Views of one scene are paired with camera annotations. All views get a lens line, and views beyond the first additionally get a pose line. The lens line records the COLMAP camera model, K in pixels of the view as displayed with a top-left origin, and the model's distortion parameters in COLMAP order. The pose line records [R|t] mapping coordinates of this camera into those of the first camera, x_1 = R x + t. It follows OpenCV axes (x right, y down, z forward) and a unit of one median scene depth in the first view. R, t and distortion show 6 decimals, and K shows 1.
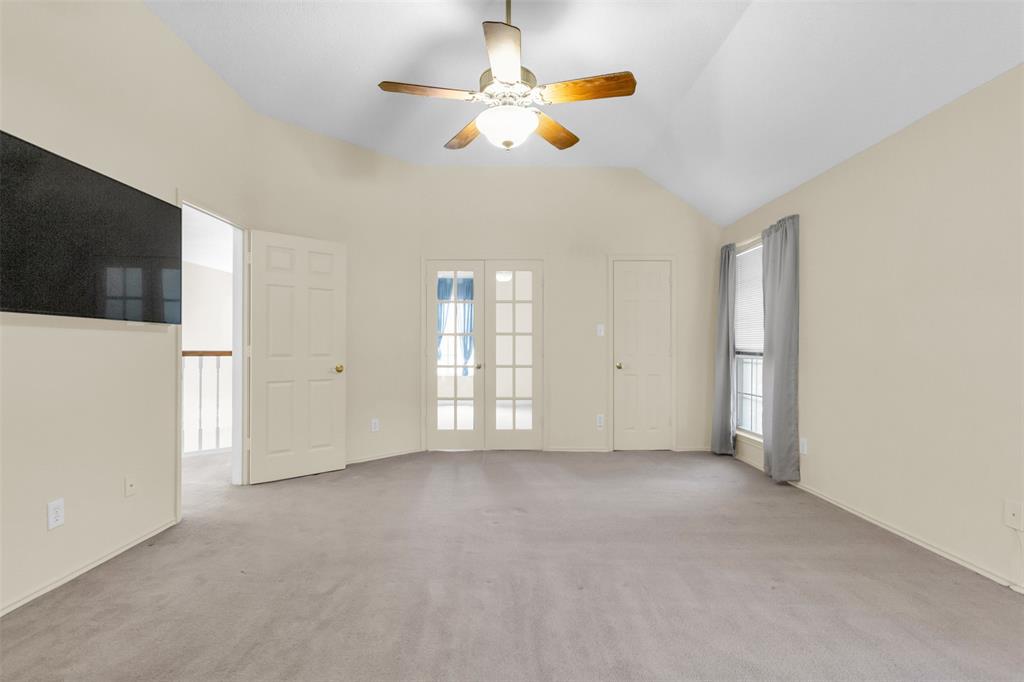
lens RADIAL K [[473.4, 0, 509.4], [0, 473.4, 349.8], [0, 0, 1]] dist [0.002746, -0.000409]
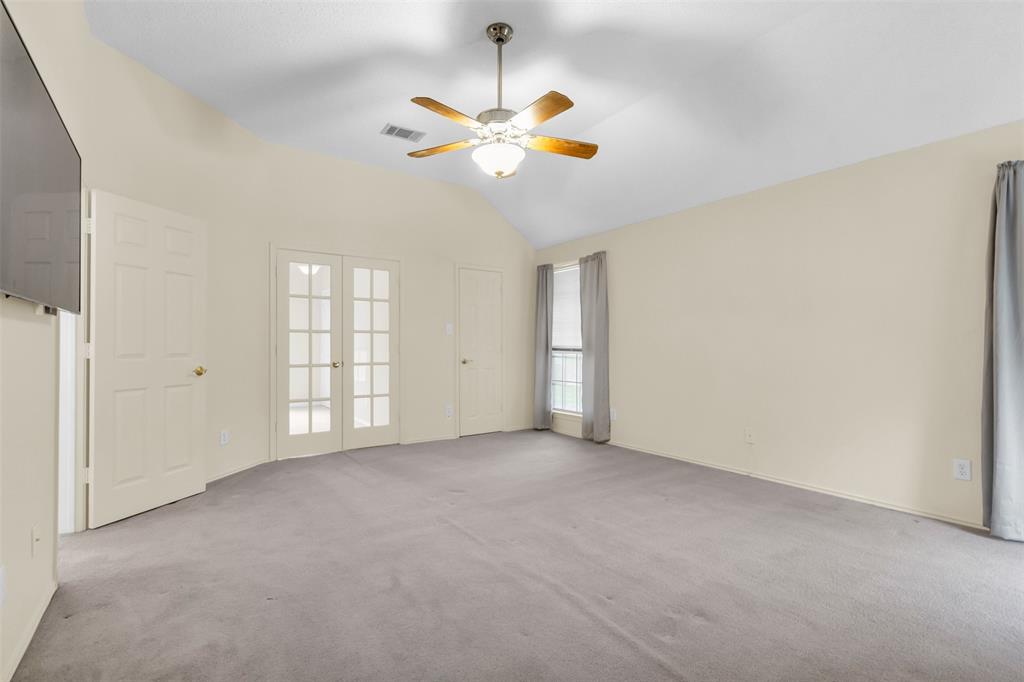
lens RADIAL K [[473.4, 0, 508.7], [0, 473.4, 344.5], [0, 0, 1]] dist [0.002746, -0.000409]
pose [[0.823609, -0.001115, 0.567157, -0.352956], [0.004486, 0.999980, -0.004547, -0.000673], [-0.567140, 0.006289, 0.823597, 0.006999]]
